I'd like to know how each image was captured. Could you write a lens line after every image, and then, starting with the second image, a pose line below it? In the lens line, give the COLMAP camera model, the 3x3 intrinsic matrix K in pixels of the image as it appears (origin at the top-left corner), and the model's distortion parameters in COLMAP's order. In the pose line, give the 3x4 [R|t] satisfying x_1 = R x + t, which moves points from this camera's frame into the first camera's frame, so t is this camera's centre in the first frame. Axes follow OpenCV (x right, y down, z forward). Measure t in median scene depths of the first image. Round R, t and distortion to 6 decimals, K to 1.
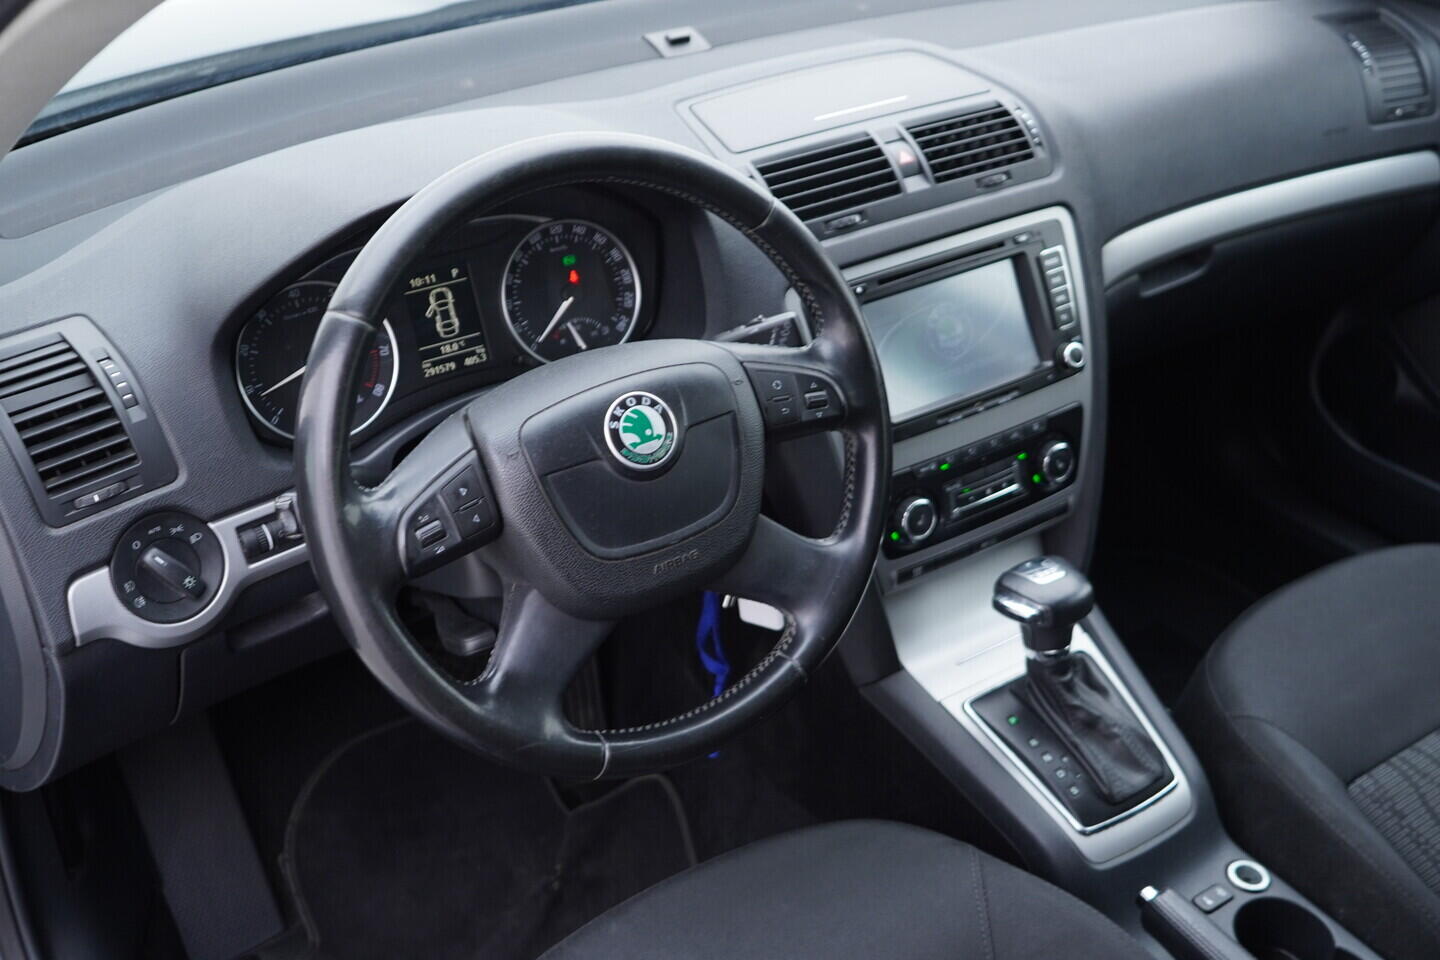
lens RADIAL K [[1454.3, 0, 718.8], [0, 1454.3, 485.2], [0, 0, 1]] dist [-0.002749, 0.000000]
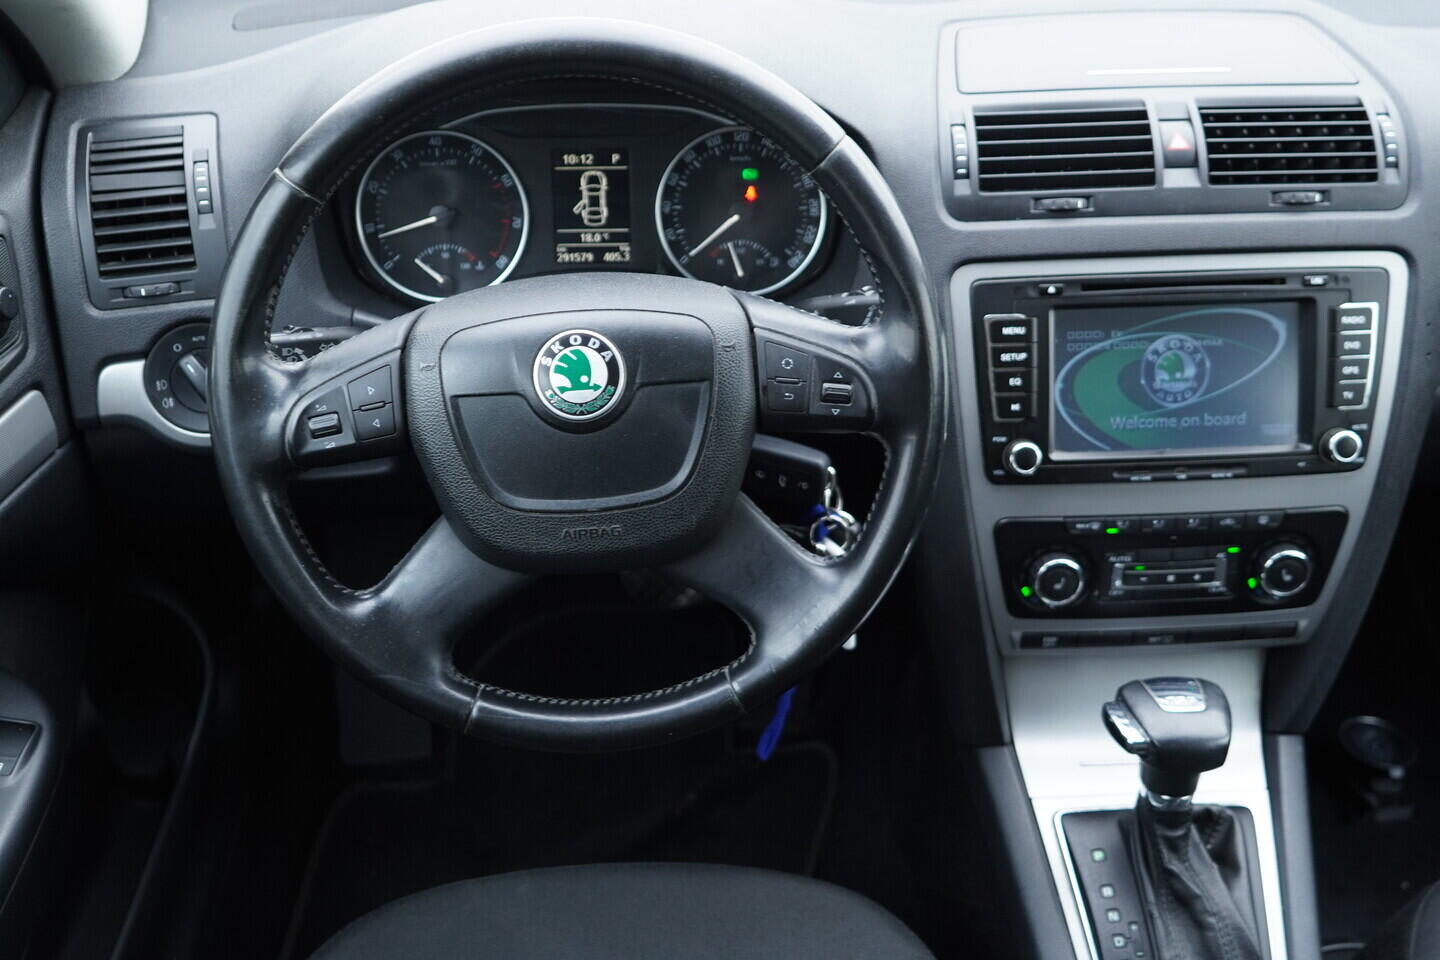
lens RADIAL K [[1454.3, 0, 727.5], [0, 1454.3, 483.3], [0, 0, 1]] dist [-0.002749, 0.000000]
pose [[0.868678, 0.305458, -0.389991, 0.281613], [-0.278389, 0.952205, 0.125717, -0.081312], [0.409753, -0.000639, 0.912196, 0.183343]]
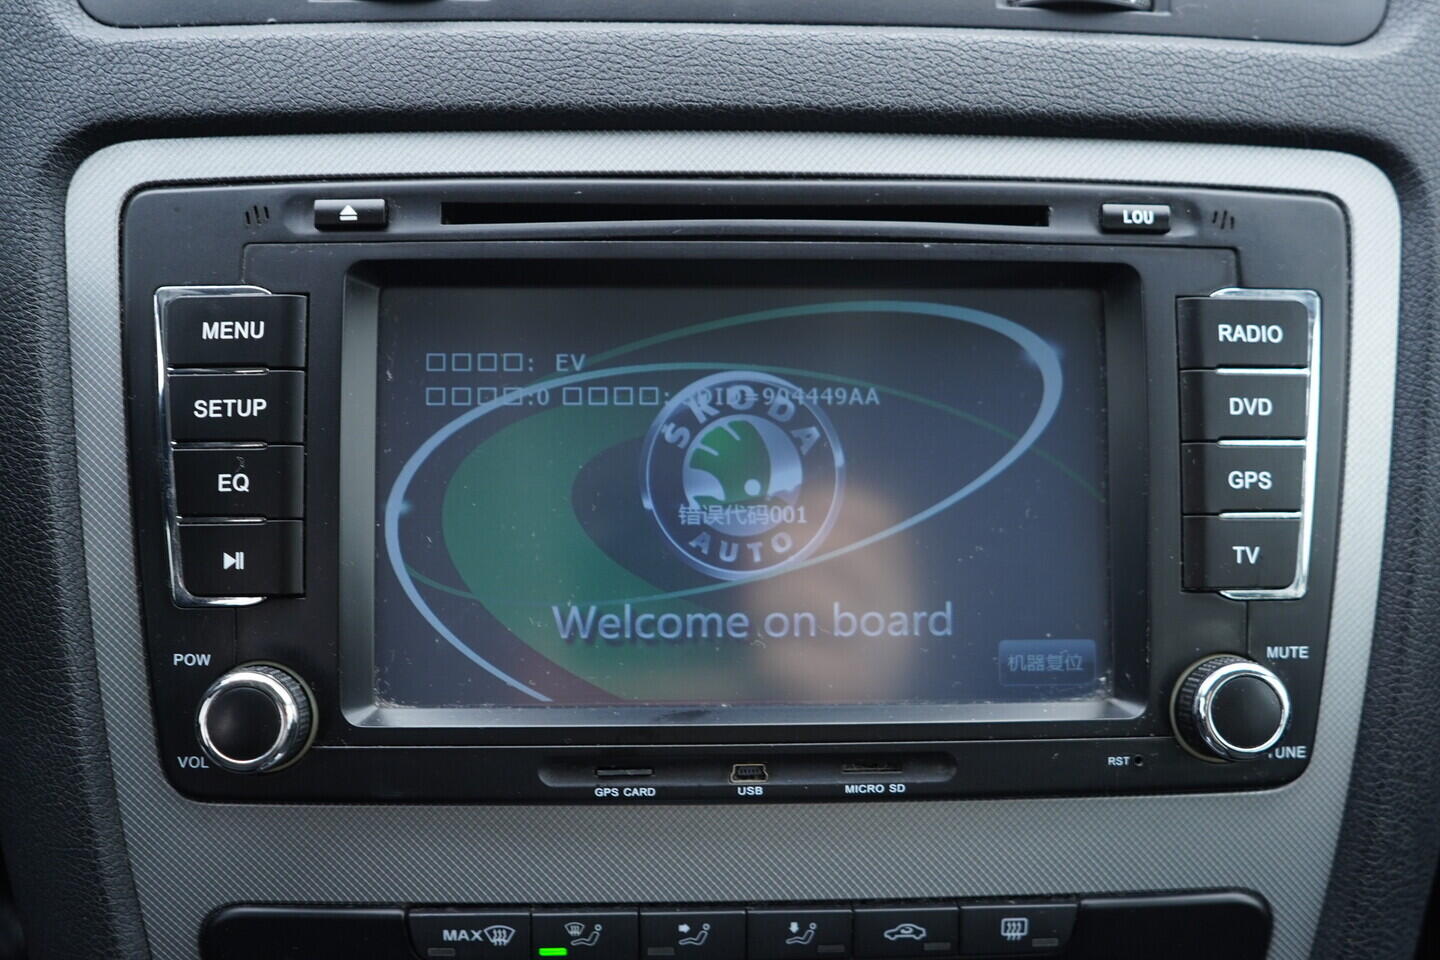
lens RADIAL K [[1567.2, 0, 727.2], [0, 1567.2, 482.0], [0, 0, 1]] dist [-0.001819, 0.000000]
pose [[0.866482, 0.248417, -0.433009, 0.290488], [-0.303389, 0.950874, -0.061588, -0.087874], [0.396438, 0.184735, 0.899283, 0.756012]]
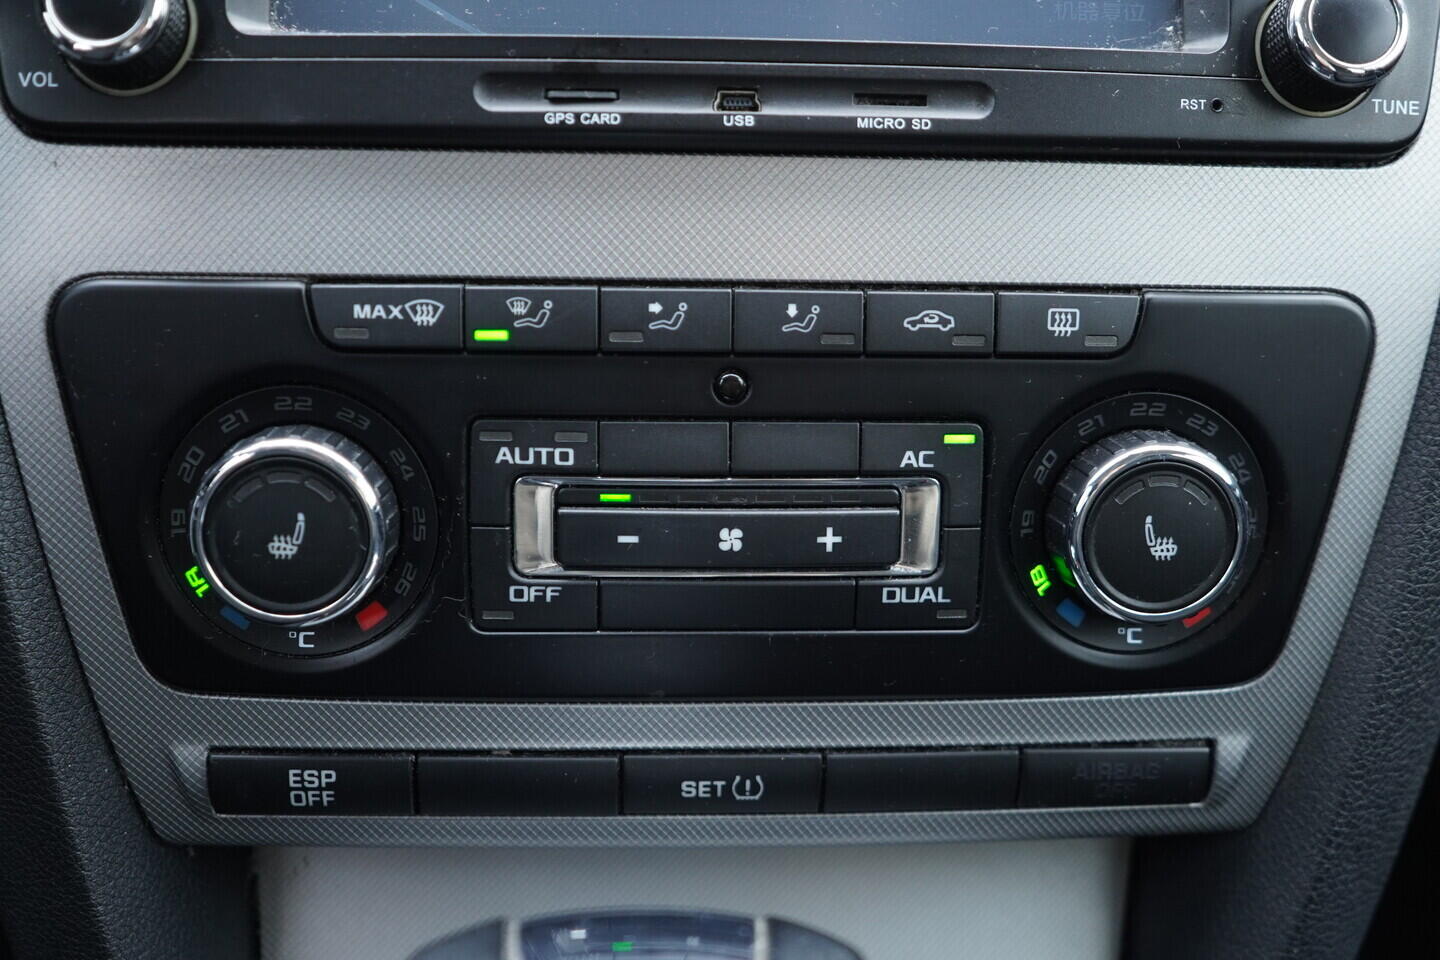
lens RADIAL K [[1454.3, 0, 723.6], [0, 1454.3, 470.2], [0, 0, 1]] dist [-0.002749, 0.000000]
pose [[0.871693, 0.244982, -0.424423, 0.284948], [-0.308084, 0.947477, -0.085857, 0.013641], [0.381098, 0.205598, 0.901384, 0.843089]]
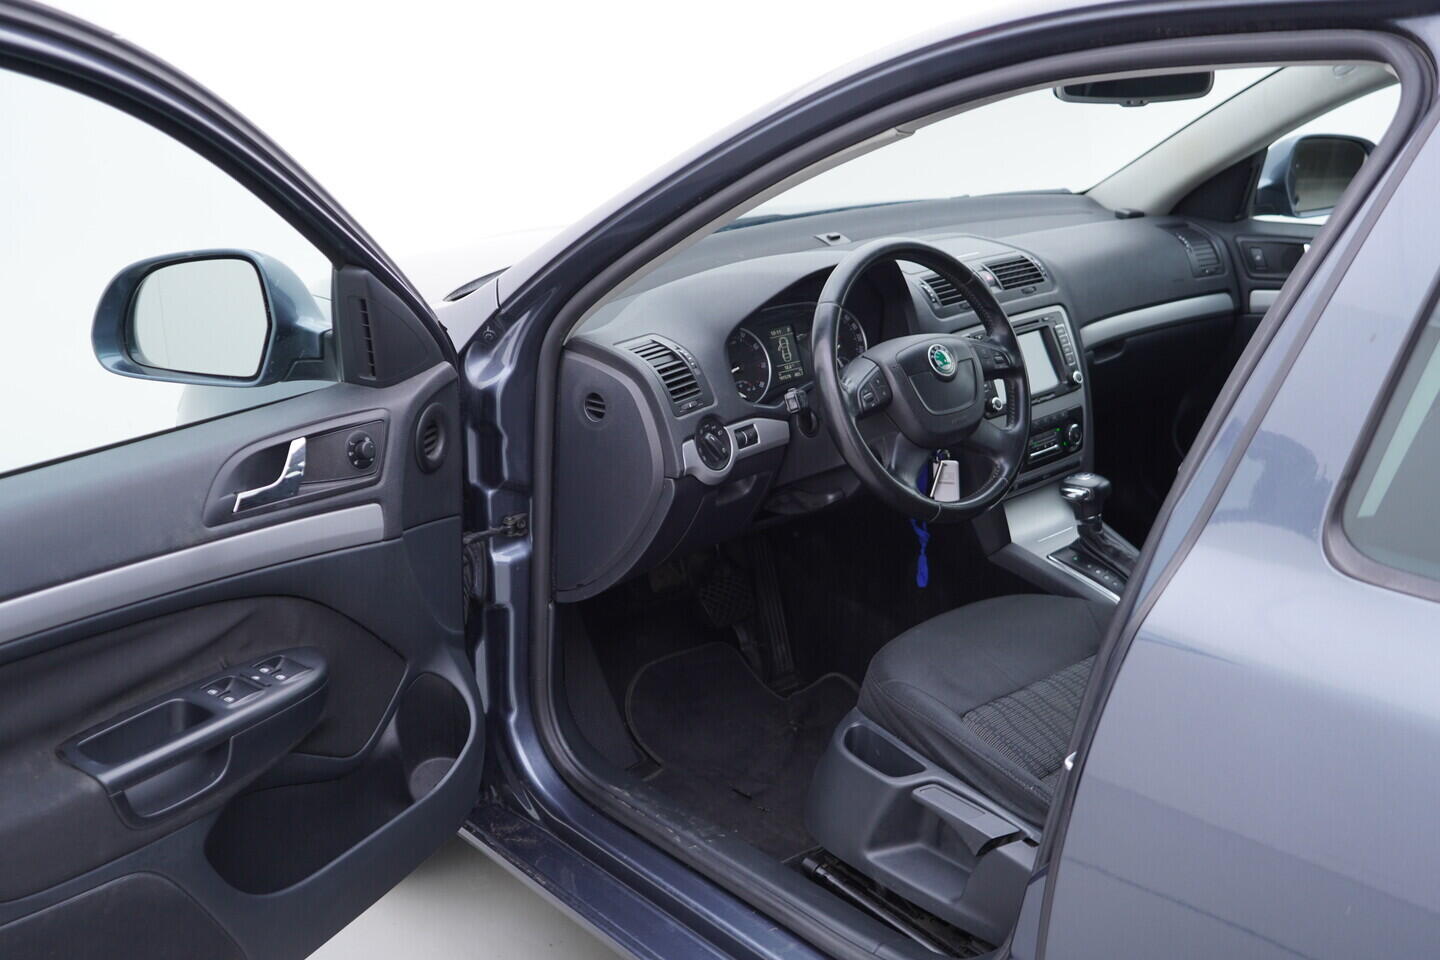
lens RADIAL K [[1454.3, 0, 716.4], [0, 1454.3, 475.7], [0, 0, 1]] dist [-0.002749, 0.000000]
pose [[0.987730, -0.042877, 0.150167, -0.550778], [0.075727, 0.972458, -0.220434, 0.448443], [-0.136580, 0.229101, 0.963773, -0.799745]]
